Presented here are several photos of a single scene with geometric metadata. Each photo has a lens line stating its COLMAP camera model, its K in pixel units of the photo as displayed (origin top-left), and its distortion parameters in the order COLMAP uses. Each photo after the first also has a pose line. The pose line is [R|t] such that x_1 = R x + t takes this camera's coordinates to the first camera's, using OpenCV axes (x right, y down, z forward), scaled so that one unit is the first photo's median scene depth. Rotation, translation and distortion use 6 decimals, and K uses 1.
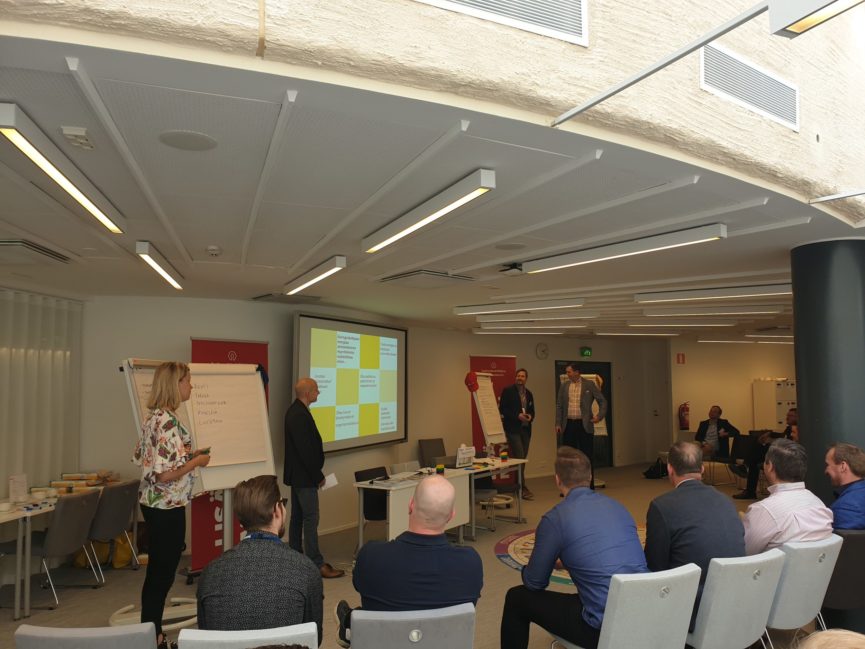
lens RADIAL K [[627.5, 0, 386.0], [0, 627.5, 325.8], [0, 0, 1]] dist [-0.004596, -0.035262]
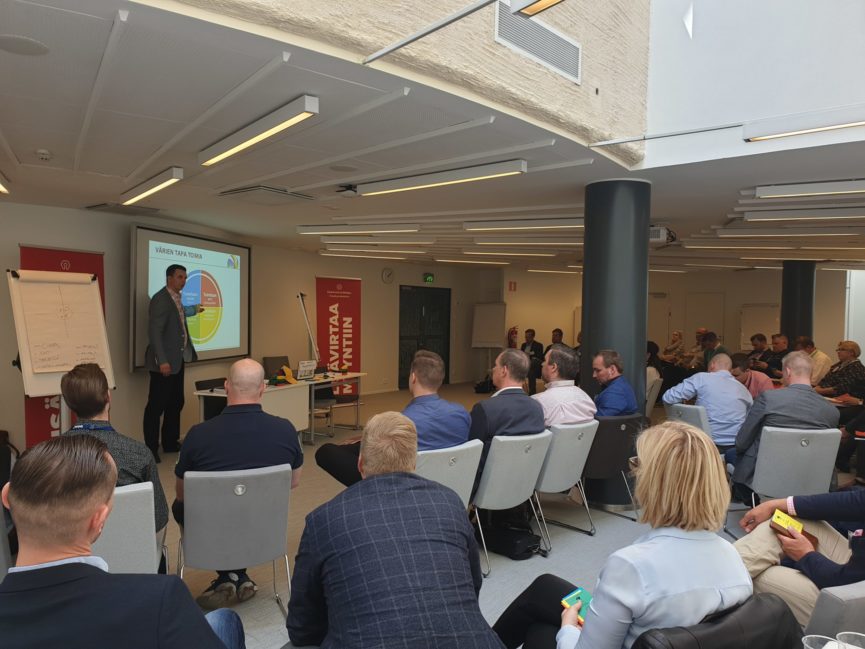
lens RADIAL K [[627.5, 0, 386.0], [0, 627.5, 325.8], [0, 0, 1]] dist [-0.004596, -0.035262]
pose [[0.971540, 0.004243, 0.236838, 0.018457], [-0.032890, 0.992571, 0.117138, 0.016146], [-0.234581, -0.121594, 0.964462, -0.112726]]
